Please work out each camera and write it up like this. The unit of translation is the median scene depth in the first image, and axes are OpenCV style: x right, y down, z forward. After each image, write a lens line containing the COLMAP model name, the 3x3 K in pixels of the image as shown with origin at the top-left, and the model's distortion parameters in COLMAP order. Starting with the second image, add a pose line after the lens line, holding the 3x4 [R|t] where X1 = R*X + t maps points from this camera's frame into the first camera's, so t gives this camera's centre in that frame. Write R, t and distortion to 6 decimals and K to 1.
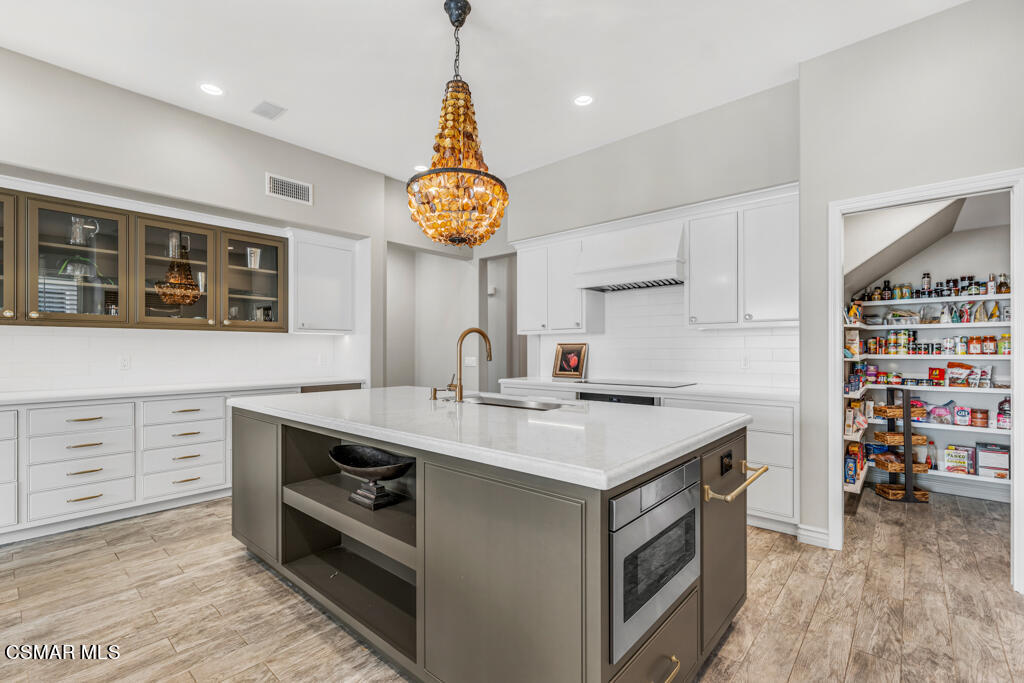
lens RADIAL K [[454.9, 0, 511.7], [0, 454.9, 347.9], [0, 0, 1]] dist [-0.000566, -0.000086]
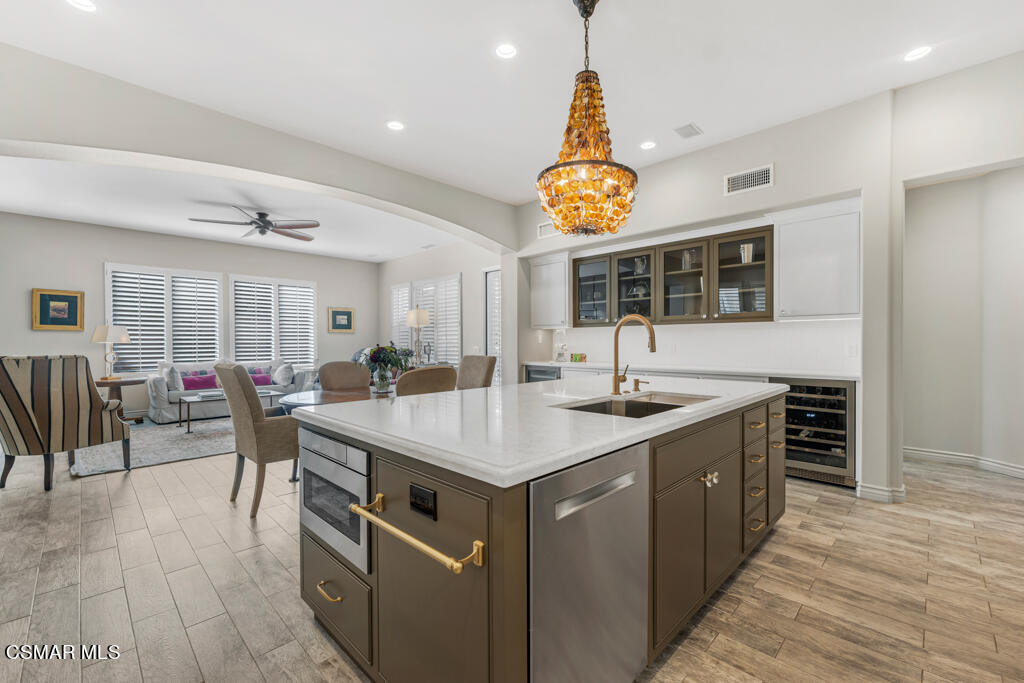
lens RADIAL K [[421.9, 0, 511.4], [0, 421.9, 341.9], [0, 0, 1]] dist [-0.000522, -0.000001]
pose [[-0.056899, 0.002287, -0.998377, 0.452331], [0.006649, 0.999976, 0.001912, 0.006037], [0.998358, -0.006529, -0.056913, 0.492528]]
